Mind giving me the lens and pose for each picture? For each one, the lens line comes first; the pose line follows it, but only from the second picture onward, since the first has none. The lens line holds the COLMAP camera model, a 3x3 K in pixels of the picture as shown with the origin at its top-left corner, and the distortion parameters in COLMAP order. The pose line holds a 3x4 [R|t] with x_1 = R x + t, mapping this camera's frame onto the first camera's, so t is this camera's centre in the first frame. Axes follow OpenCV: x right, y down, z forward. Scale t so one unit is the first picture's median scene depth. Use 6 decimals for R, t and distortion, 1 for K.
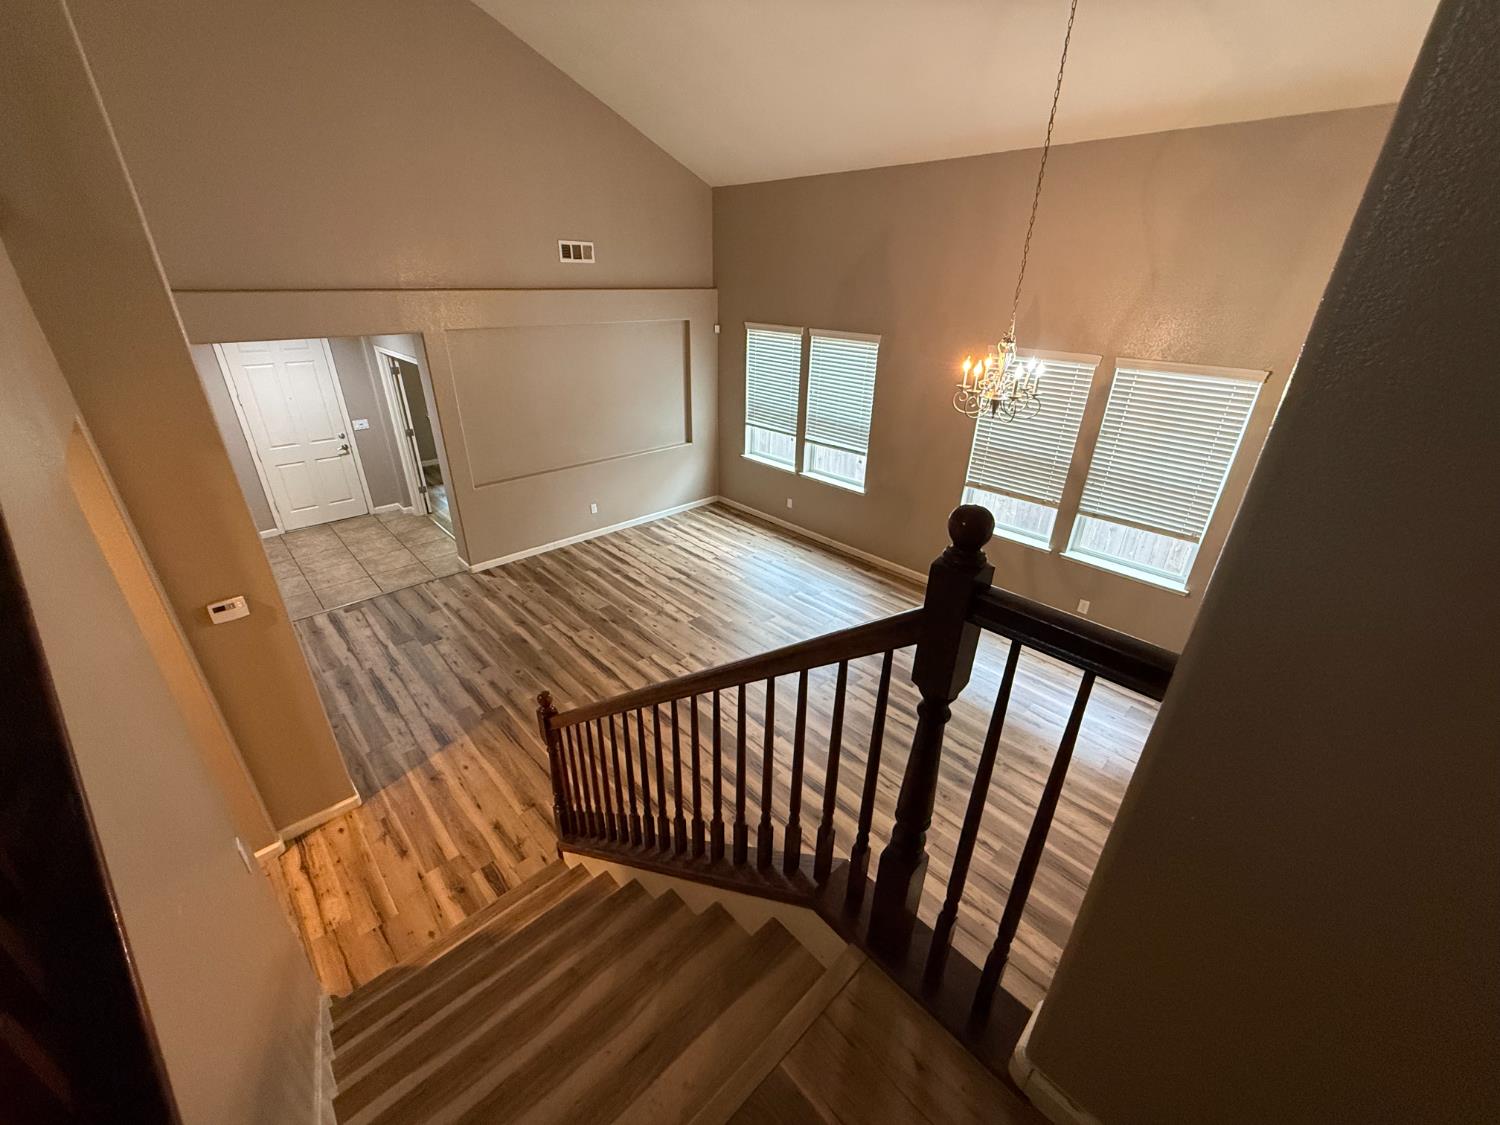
lens RADIAL K [[597.7, 0, 745.8], [0, 597.7, 563.1], [0, 0, 1]] dist [-0.000960, -0.000243]
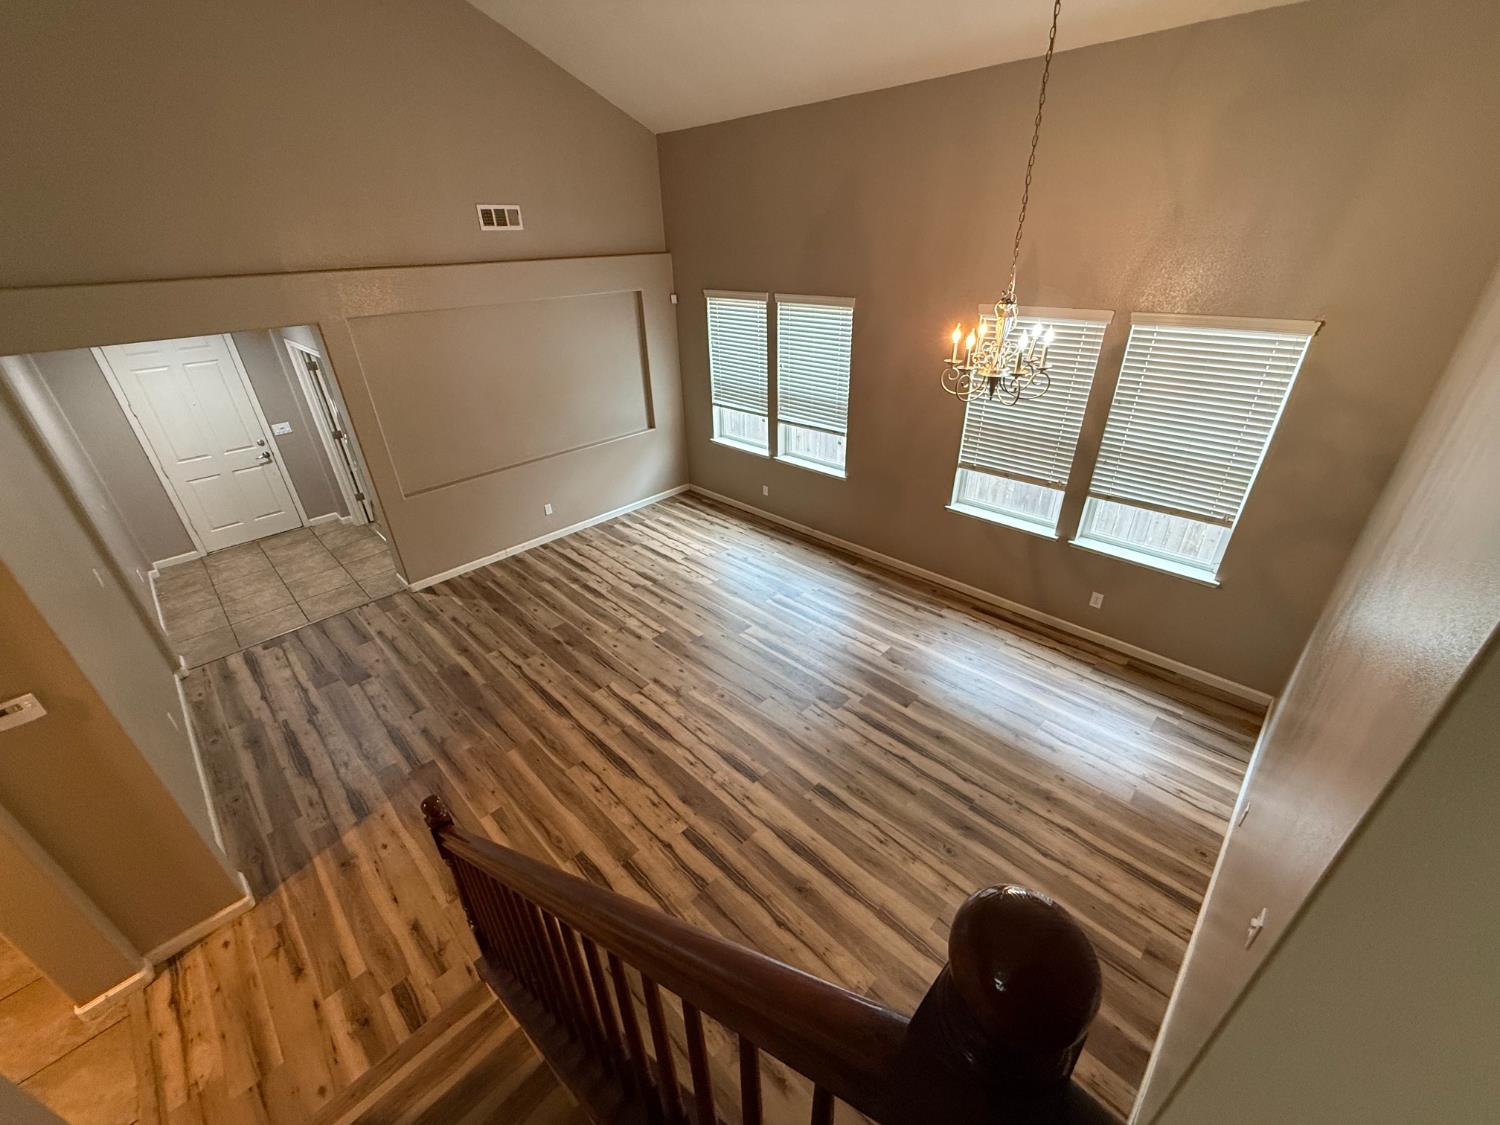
lens RADIAL K [[597.7, 0, 746.4], [0, 597.7, 562.8], [0, 0, 1]] dist [-0.000228, -0.000171]
pose [[0.998440, -0.055177, 0.008572, 0.041662], [0.054673, 0.997209, 0.050844, -0.052731], [-0.011354, -0.050296, 0.998670, 0.119982]]
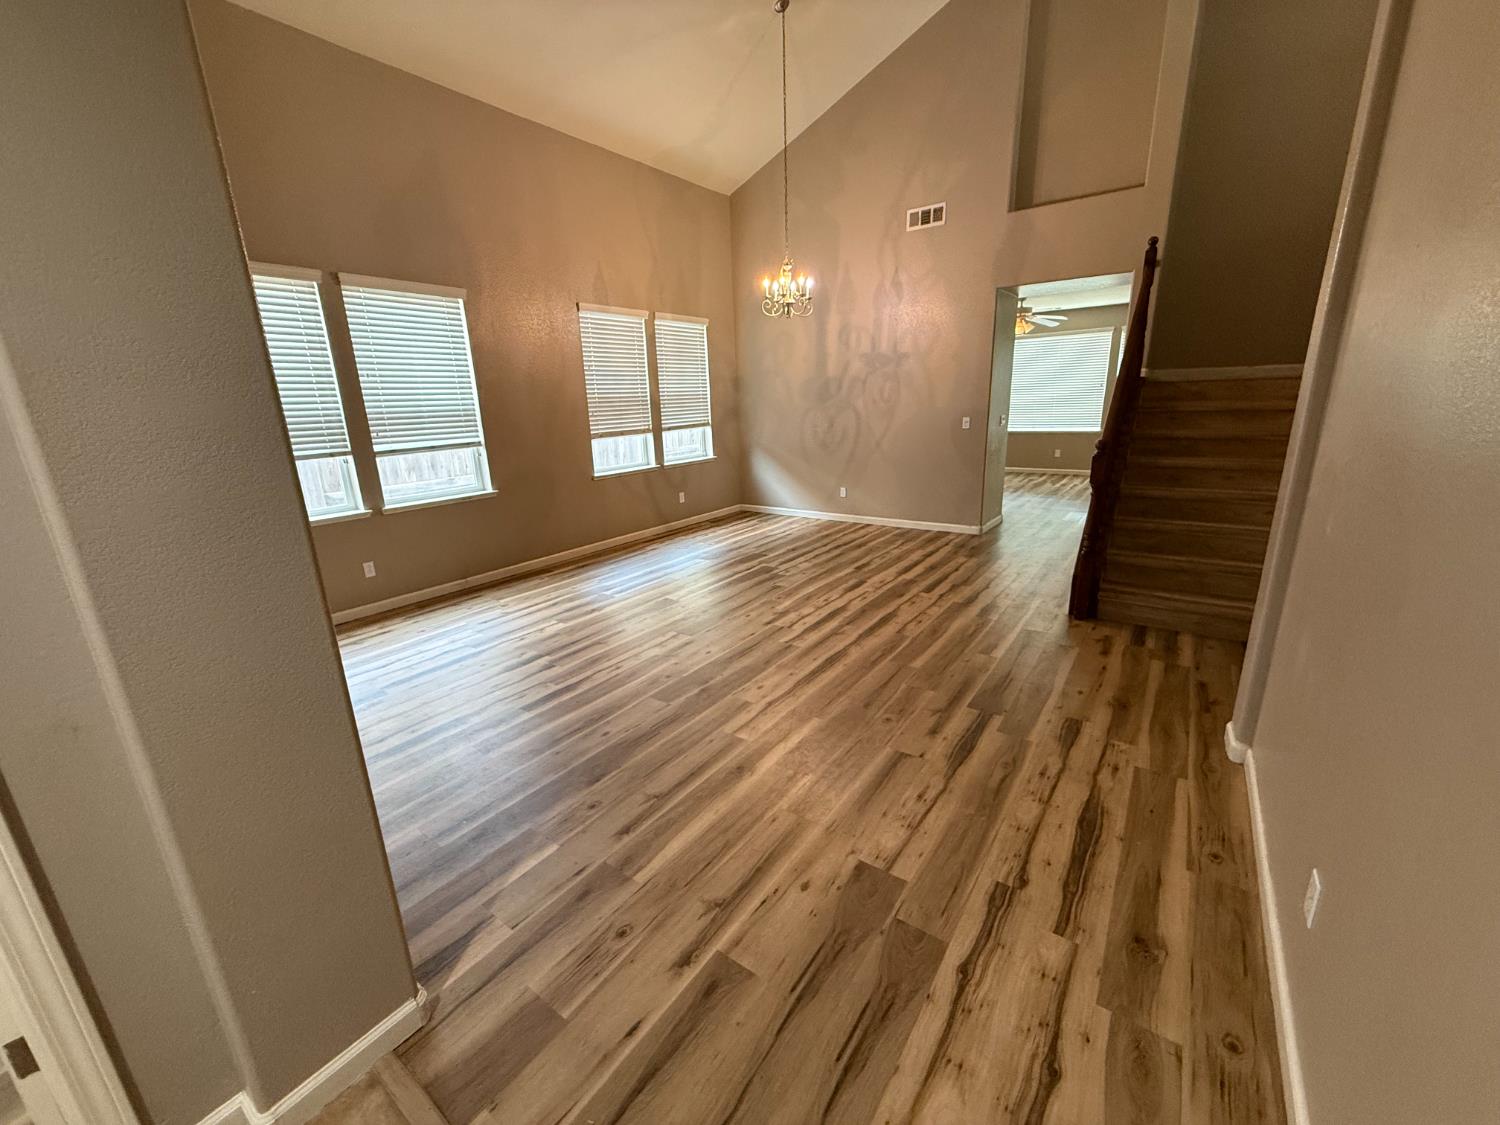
lens RADIAL K [[597.7, 0, 745.8], [0, 597.7, 563.1], [0, 0, 1]] dist [-0.000960, -0.000243]
pose [[-0.185931, -0.272038, 0.944153, -0.765674], [0.457043, 0.826680, 0.328196, -0.177857], [-0.869794, 0.492540, -0.029373, 0.939729]]
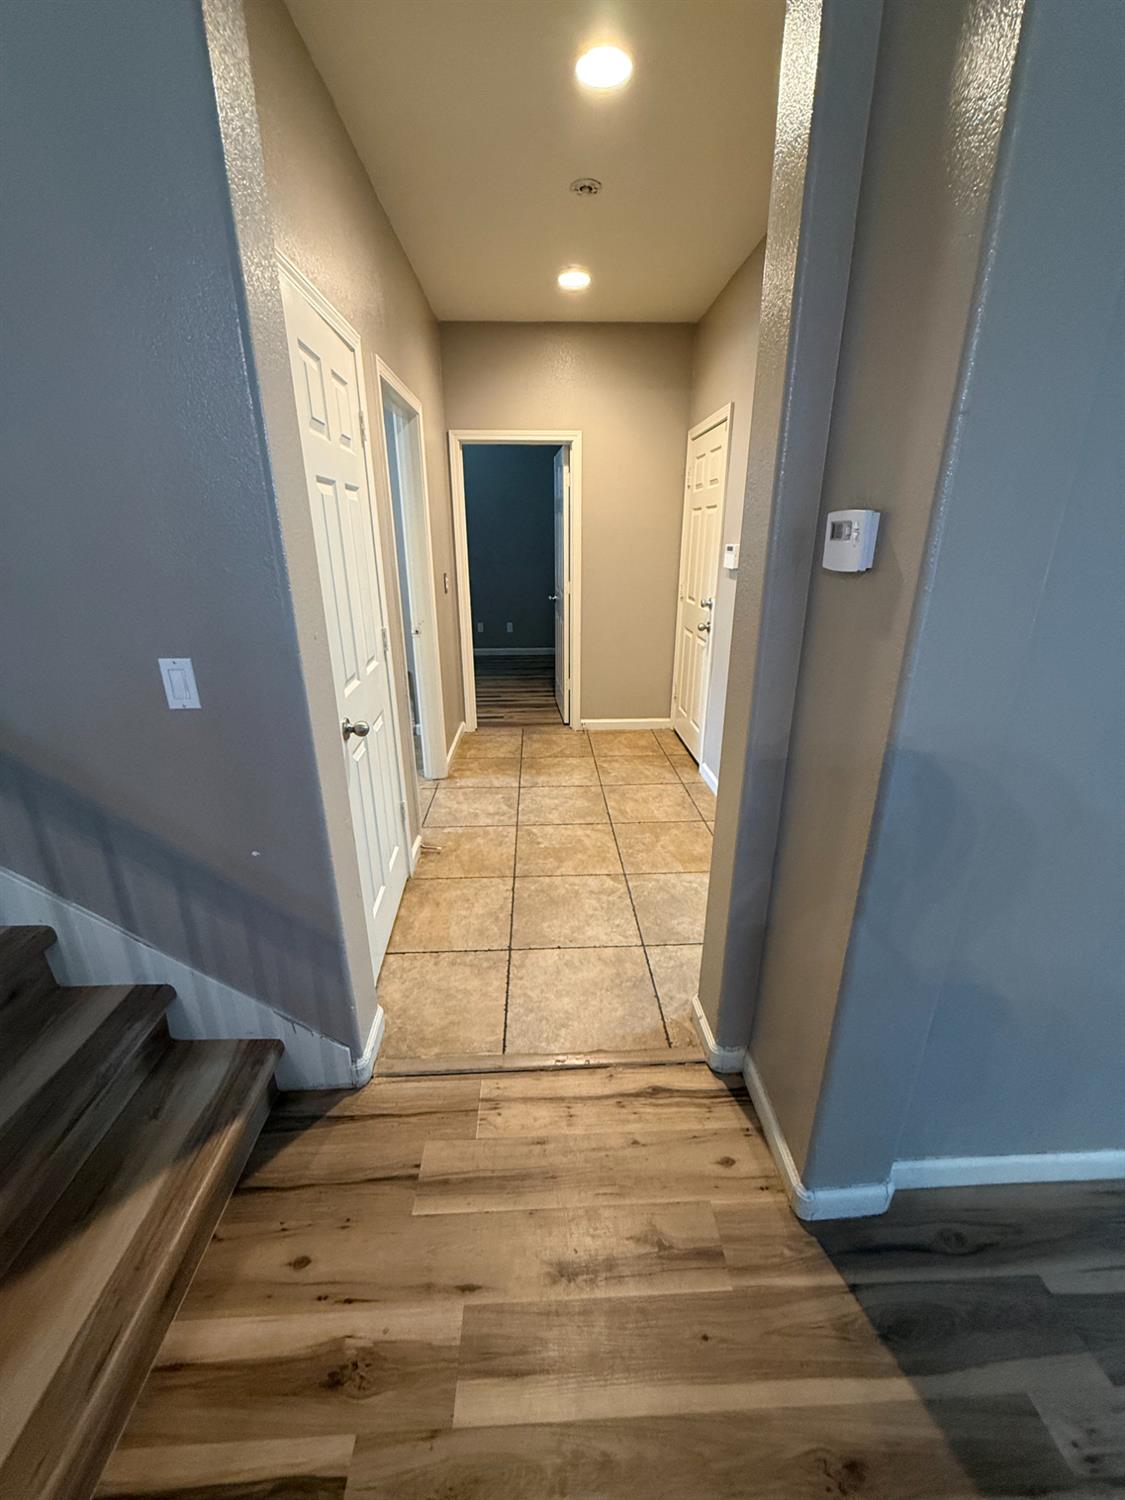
lens RADIAL K [[597.7, 0, 563.1], [0, 597.7, 744.4], [0, 0, 1]] dist [-0.000960, -0.000243]
pose [[-0.654577, 0.242579, -0.716020, -0.230315], [-0.338925, 0.752446, 0.564761, 0.011111], [0.675765, 0.612356, -0.410318, 0.575876]]
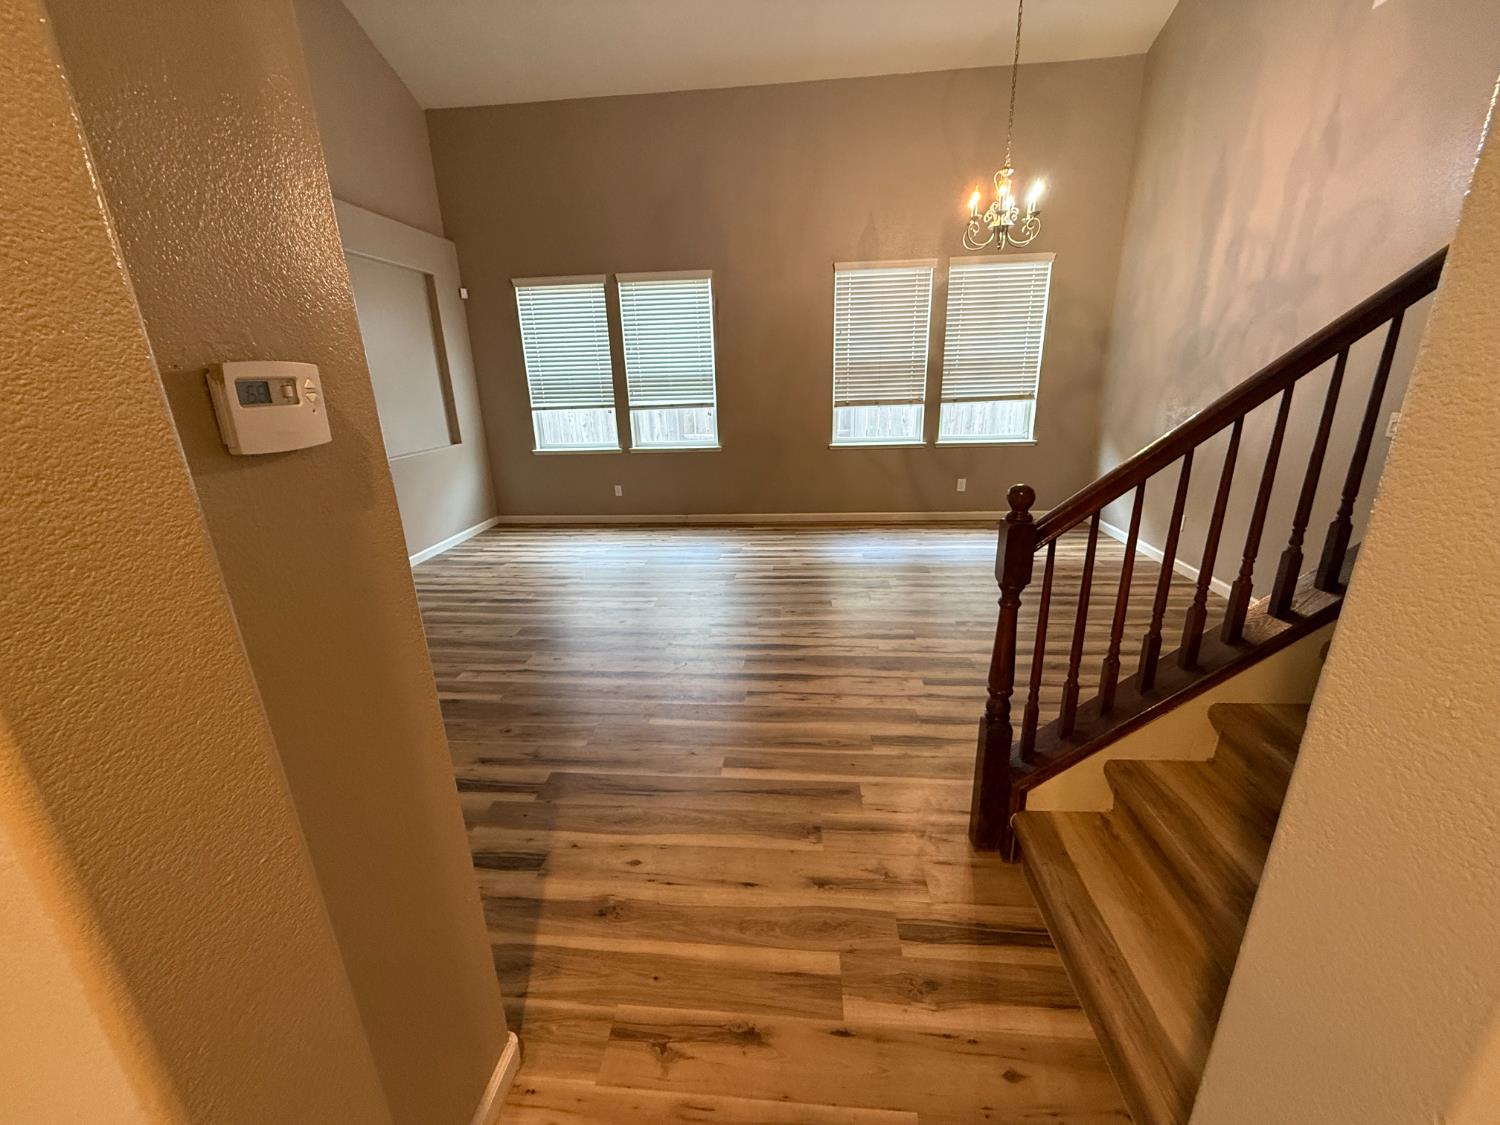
lens RADIAL K [[597.7, 0, 745.8], [0, 597.7, 563.1], [0, 0, 1]] dist [-0.000960, -0.000243]
pose [[0.746741, -0.237079, 0.621427, -0.461544], [0.327073, 0.944432, -0.032721, 0.110871], [-0.579138, 0.227687, 0.782788, 0.362221]]
